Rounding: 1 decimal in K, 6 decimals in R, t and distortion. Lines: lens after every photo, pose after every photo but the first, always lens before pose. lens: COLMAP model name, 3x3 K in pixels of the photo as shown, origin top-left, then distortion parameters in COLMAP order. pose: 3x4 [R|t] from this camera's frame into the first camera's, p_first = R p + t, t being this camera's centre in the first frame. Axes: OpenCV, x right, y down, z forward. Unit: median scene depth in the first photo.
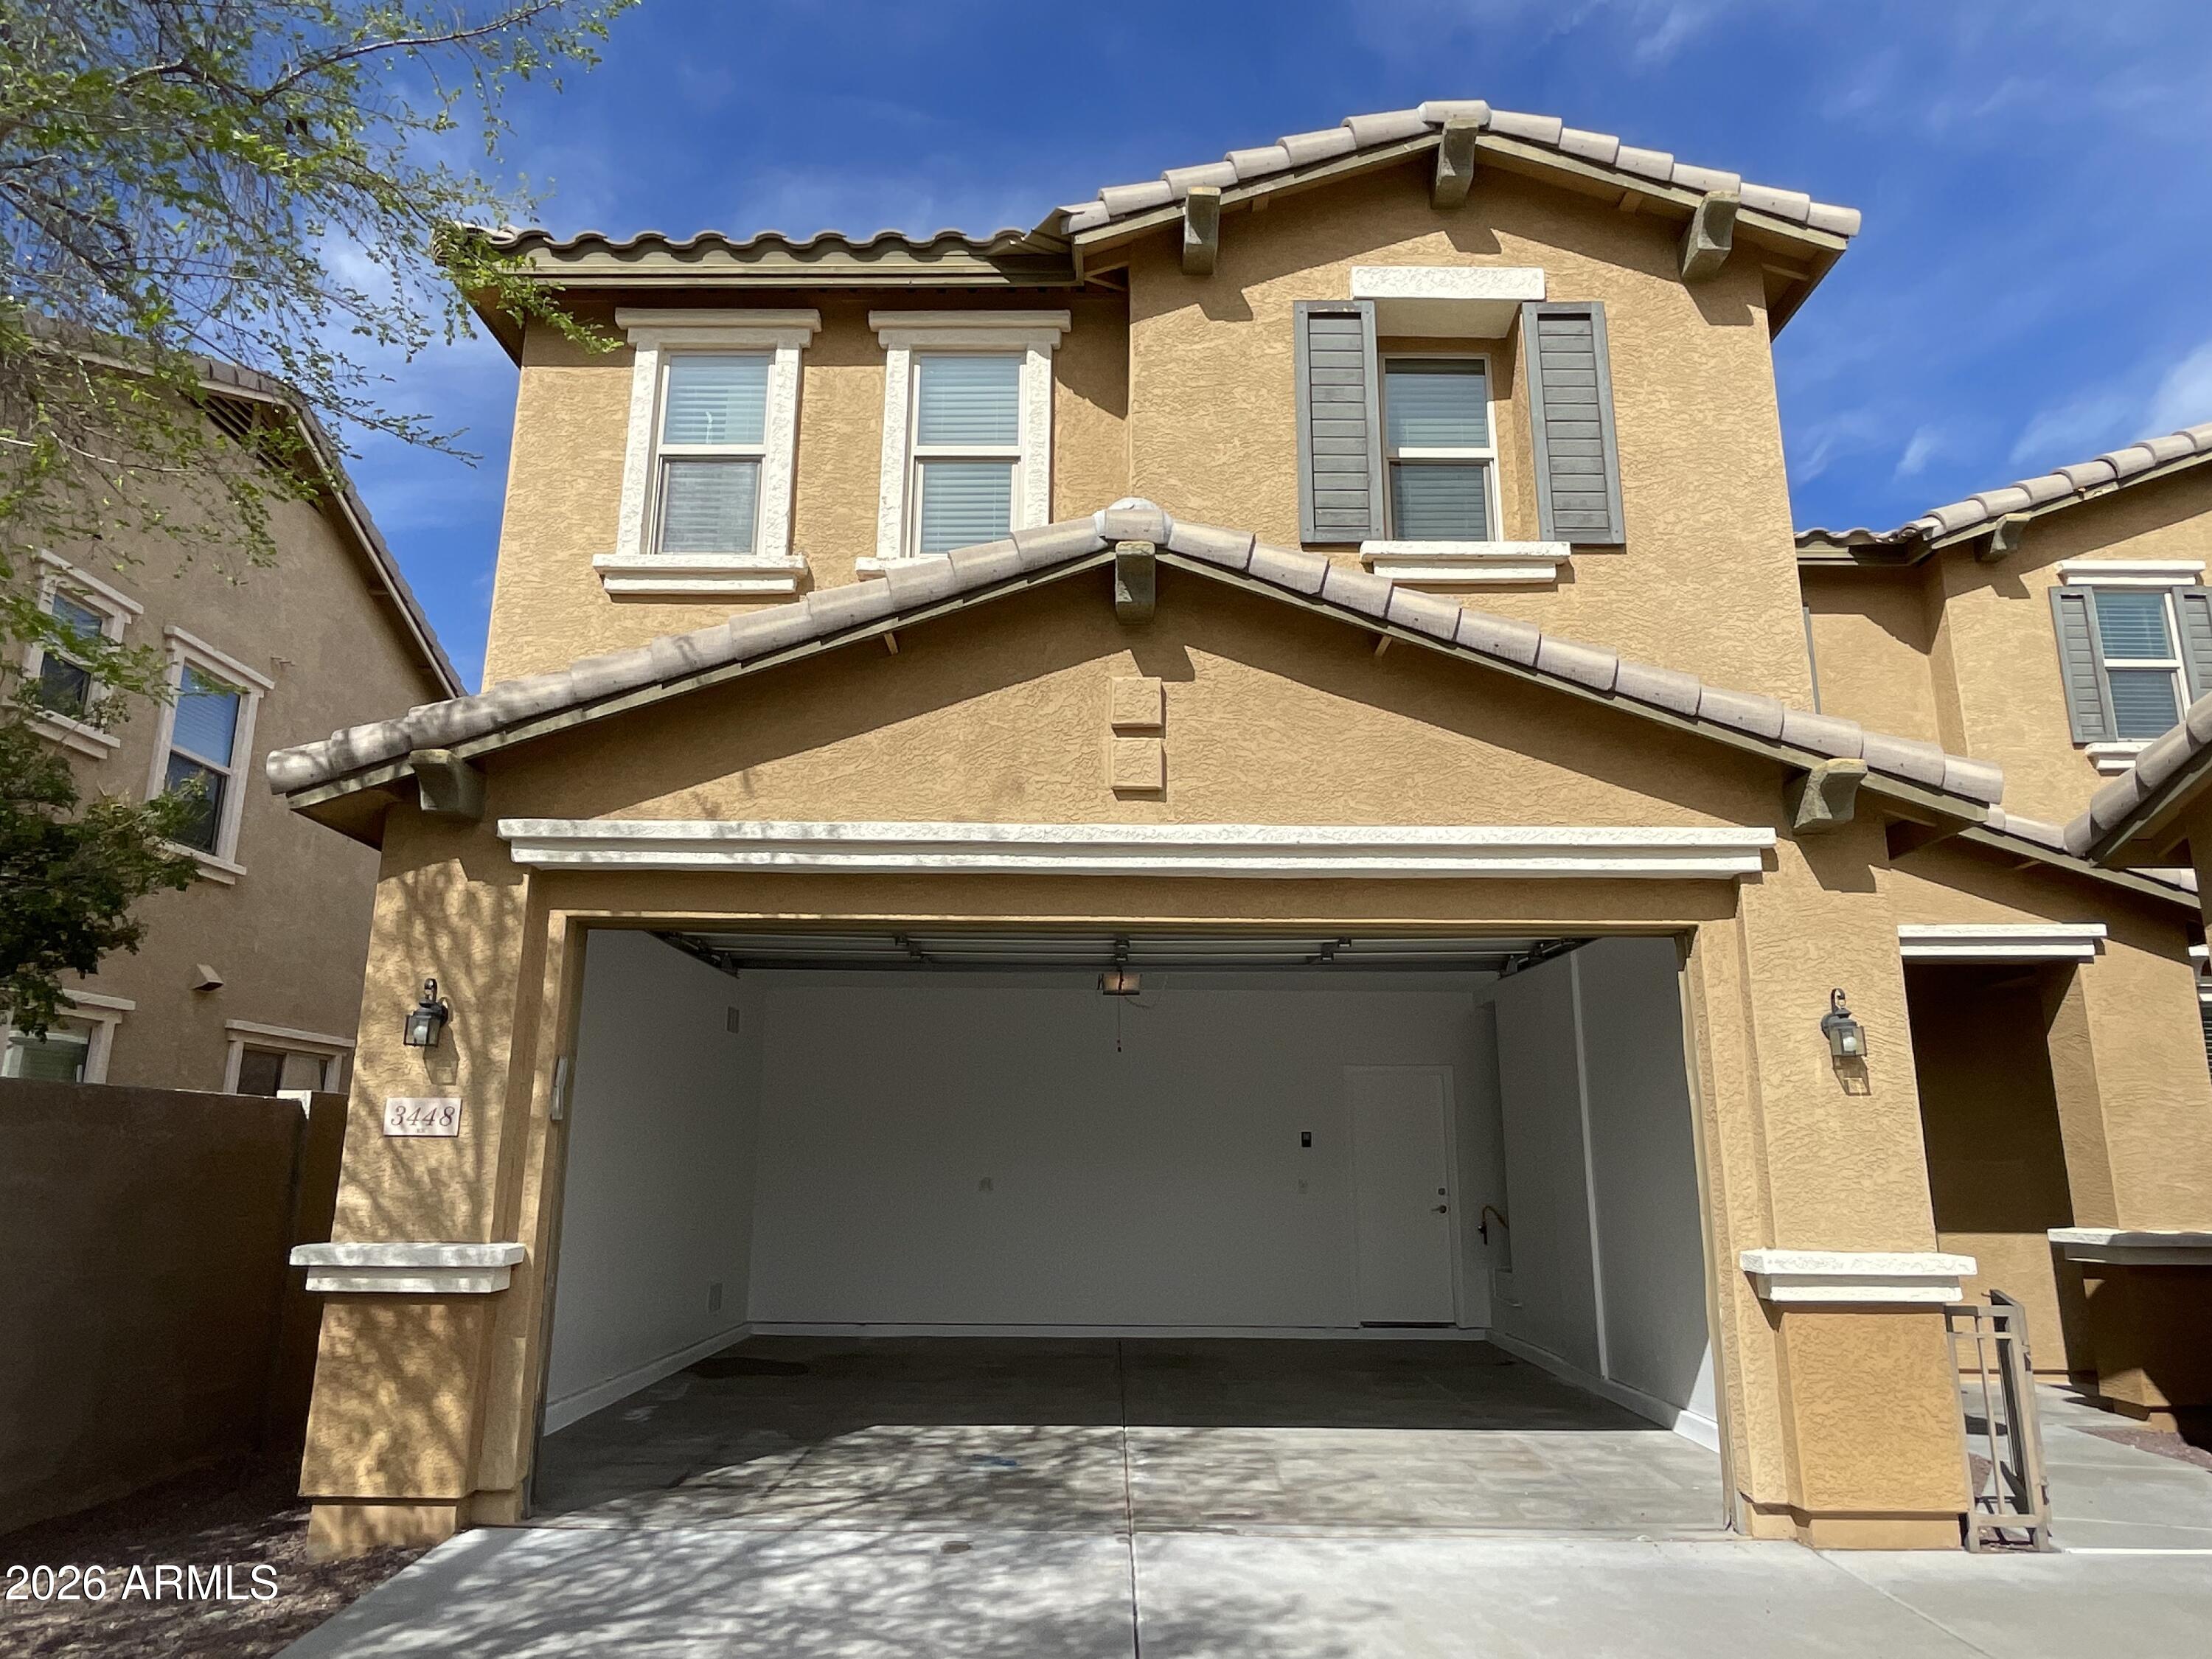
lens RADIAL K [[1426.9, 0, 1110.9], [0, 1426.9, 827.6], [0, 0, 1]] dist [0.006838, -0.000743]
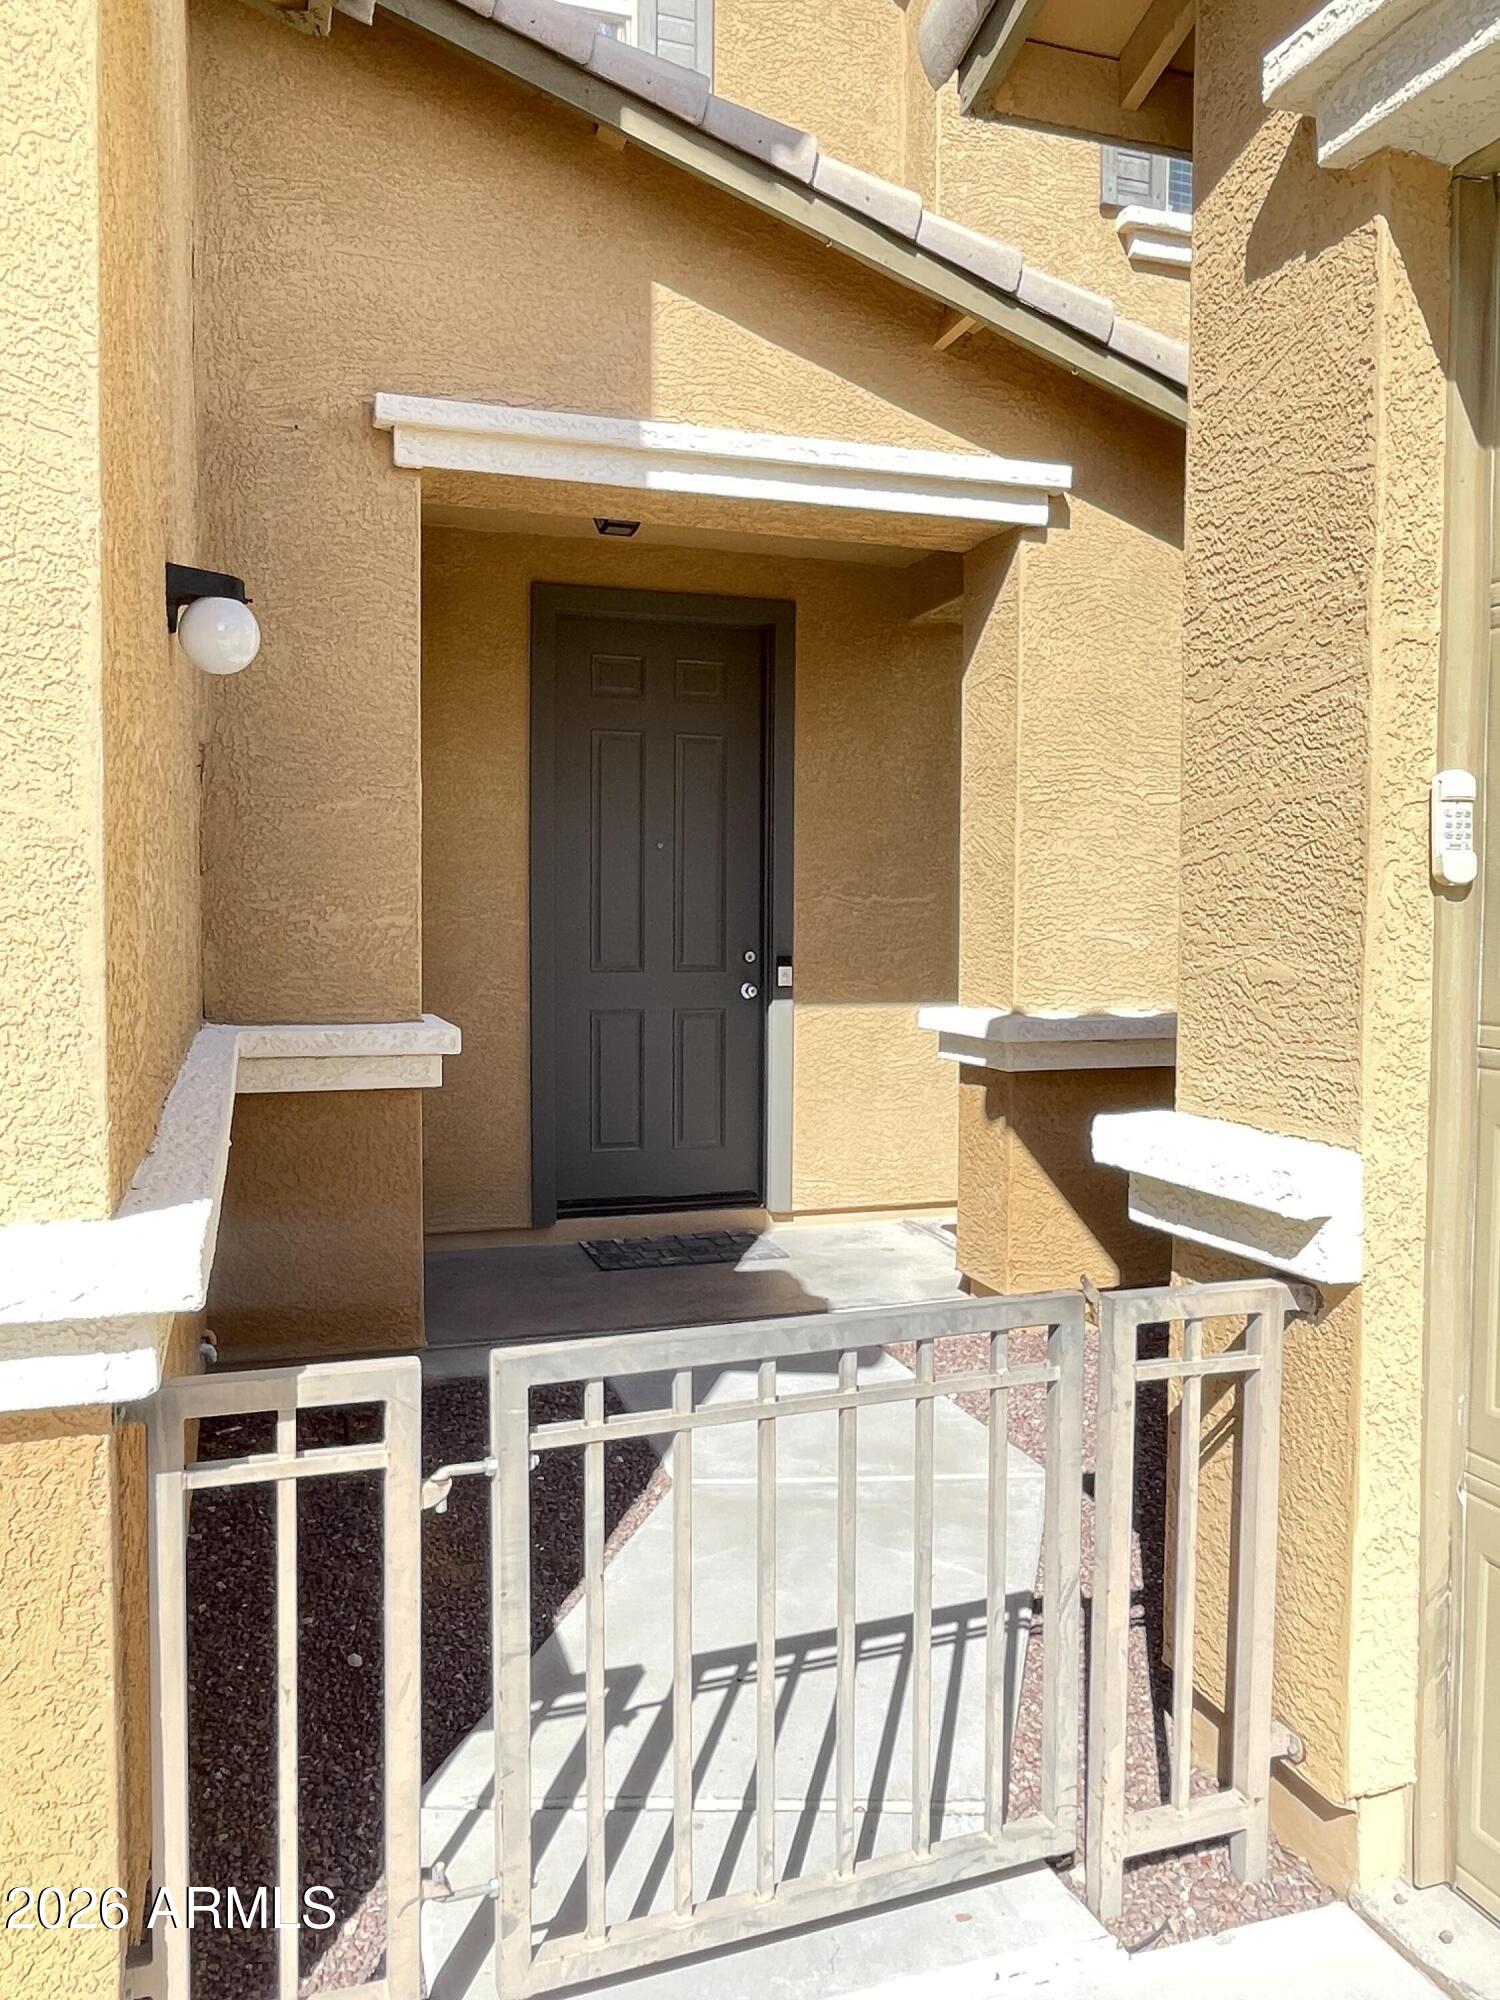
lens RADIAL K [[1465.8, 0, 741.3], [0, 1465.8, 996.0], [0, 0, 1]] dist [-0.004122, -0.000251]
pose [[0.949523, -0.019082, 0.313116, 0.491766], [-0.072227, 0.958032, 0.277414, 0.140573], [-0.305269, -0.286026, 0.908295, 0.590676]]
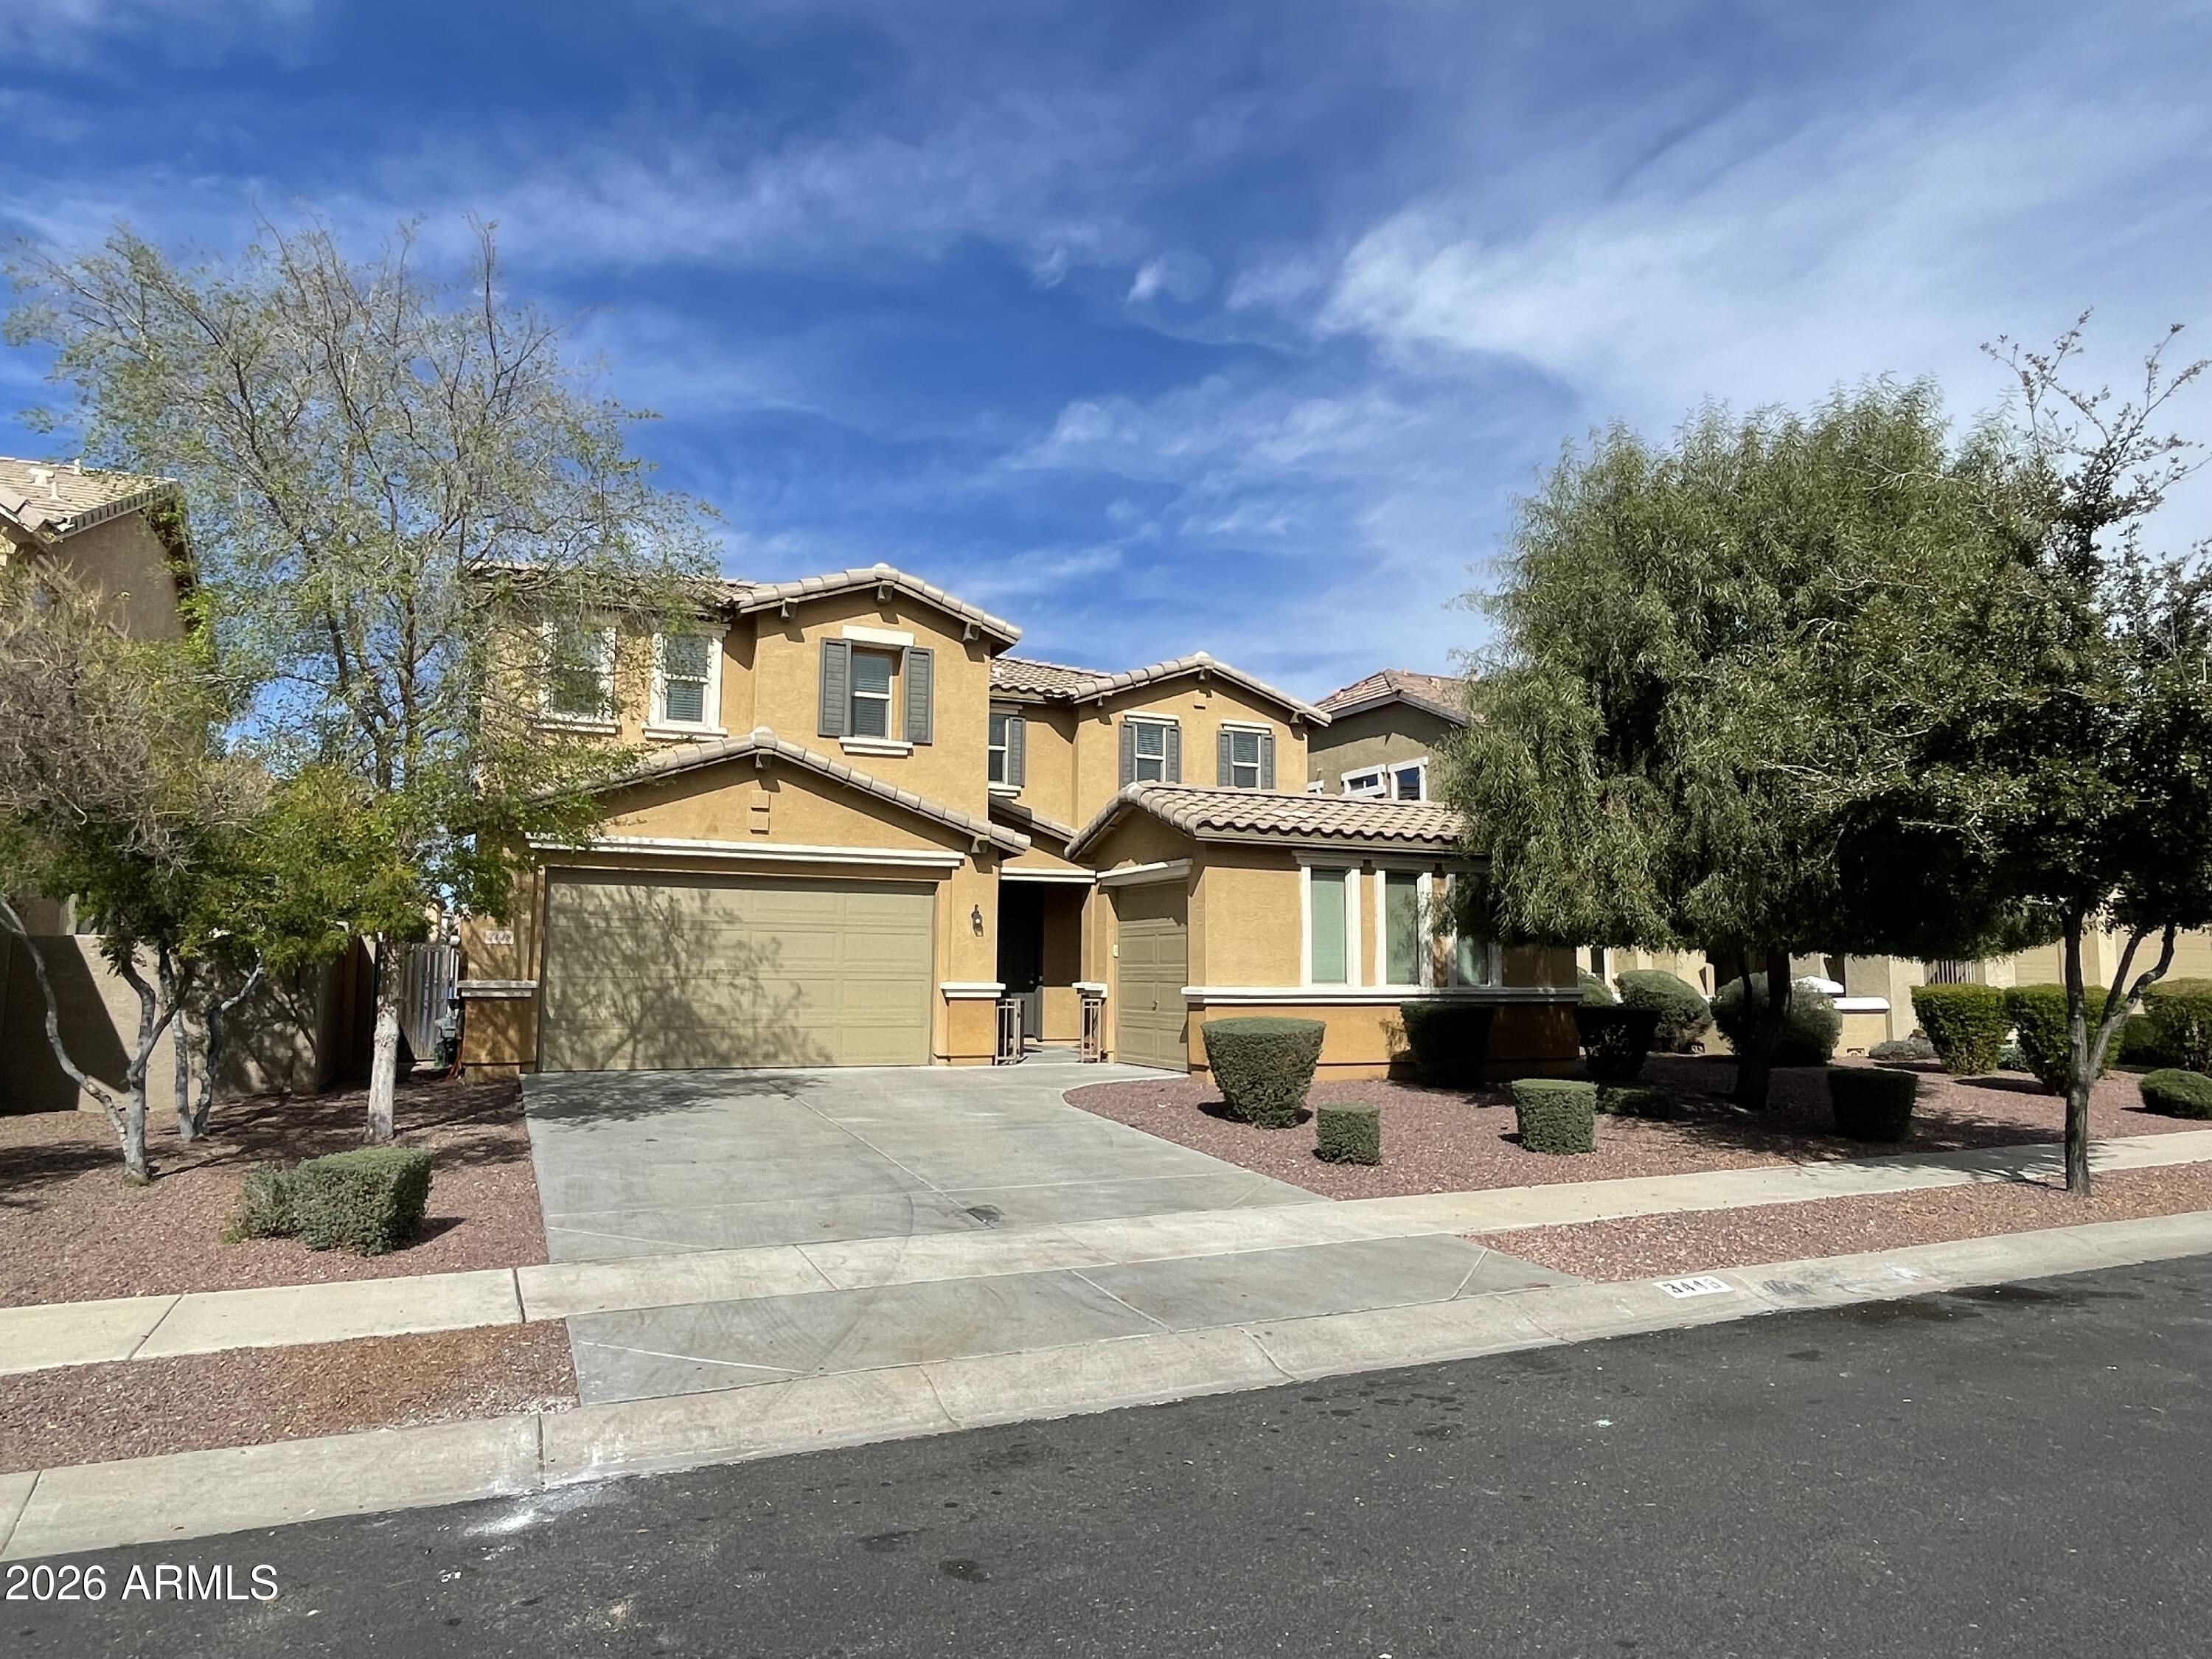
lens RADIAL K [[1363.4, 0, 1101.8], [0, 1363.4, 822.0], [0, 0, 1]] dist [0.007077, 0.000458]
pose [[0.914062, 0.046952, 0.402848, -0.406396], [-0.098127, 0.989368, 0.107341, -0.360040], [-0.393525, -0.137647, 0.908951, -1.582018]]
